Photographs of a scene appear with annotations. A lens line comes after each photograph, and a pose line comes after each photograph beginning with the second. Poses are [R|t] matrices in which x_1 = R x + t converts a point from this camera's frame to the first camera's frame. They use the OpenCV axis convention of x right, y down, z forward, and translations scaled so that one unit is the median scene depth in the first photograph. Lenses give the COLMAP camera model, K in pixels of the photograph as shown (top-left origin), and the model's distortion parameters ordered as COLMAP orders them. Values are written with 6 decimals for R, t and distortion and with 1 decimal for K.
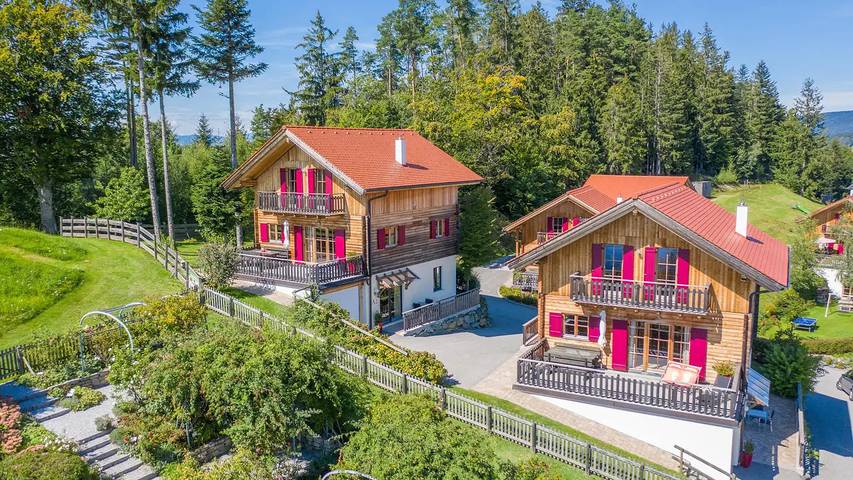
lens RADIAL K [[683.8, 0, 426.5], [0, 683.8, 240.0], [0, 0, 1]] dist [-0.007822, -0.003132]
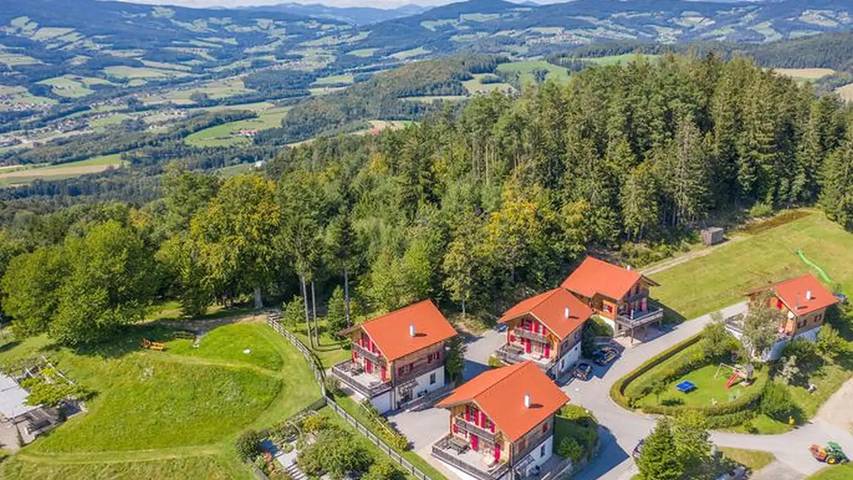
lens RADIAL K [[683.8, 0, 426.5], [0, 683.8, 240.0], [0, 0, 1]] dist [-0.007822, -0.003132]
pose [[0.976892, 0.066307, -0.203189, 0.473947], [-0.036313, 0.988330, 0.147938, -0.810263], [0.210627, -0.137141, 0.967899, -1.203612]]
